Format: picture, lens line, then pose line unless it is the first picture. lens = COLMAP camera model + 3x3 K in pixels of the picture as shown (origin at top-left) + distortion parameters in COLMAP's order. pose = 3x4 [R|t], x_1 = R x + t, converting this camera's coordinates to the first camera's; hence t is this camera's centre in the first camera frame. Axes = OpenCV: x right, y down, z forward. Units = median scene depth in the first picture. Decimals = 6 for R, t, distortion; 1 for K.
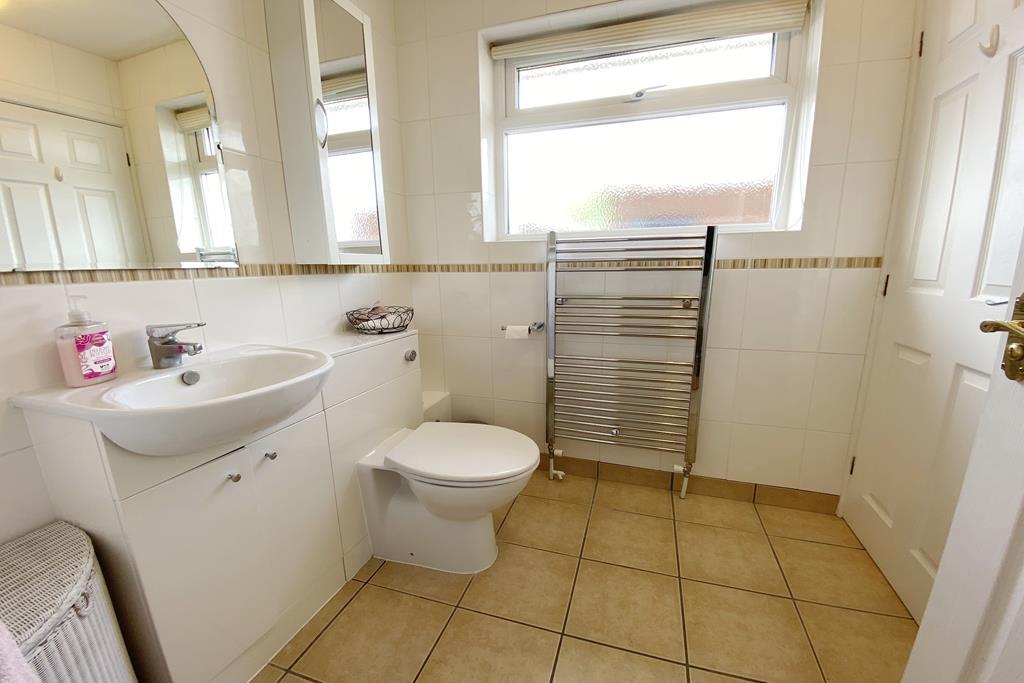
lens RADIAL K [[407.3, 0, 512.0], [0, 407.3, 348.1], [0, 0, 1]] dist [0.010114, -0.015074]
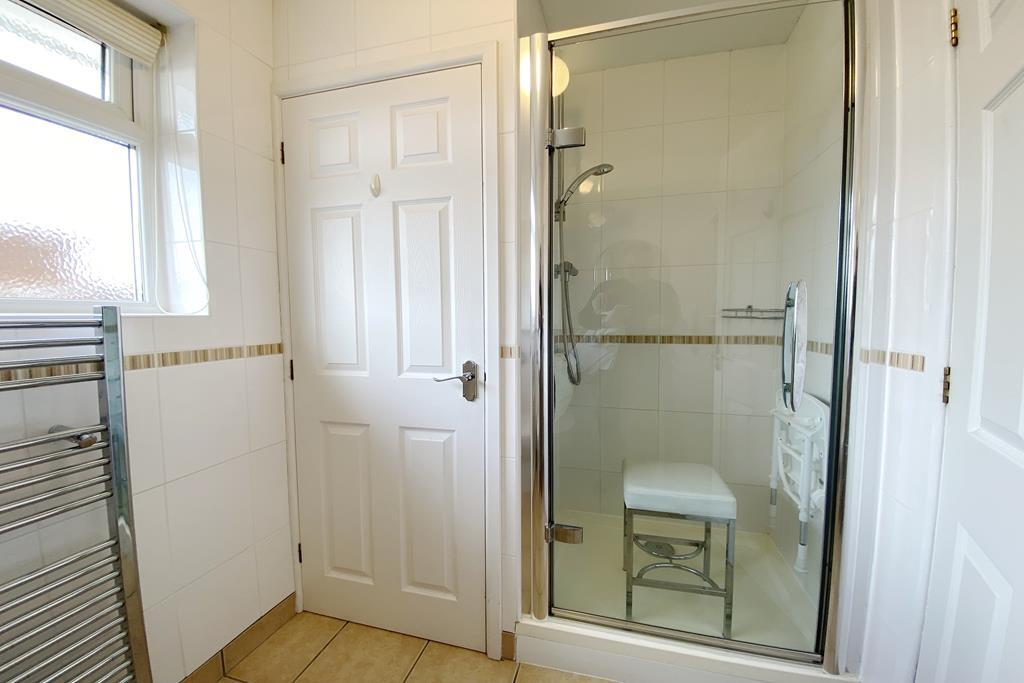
lens RADIAL K [[407.3, 0, 512.0], [0, 407.3, 348.1], [0, 0, 1]] dist [0.010114, -0.015074]
pose [[-0.045951, -0.057536, 0.997285, -0.134520], [0.211243, 0.975203, 0.065995, -0.152847], [-0.976353, 0.213702, -0.032658, 0.455856]]
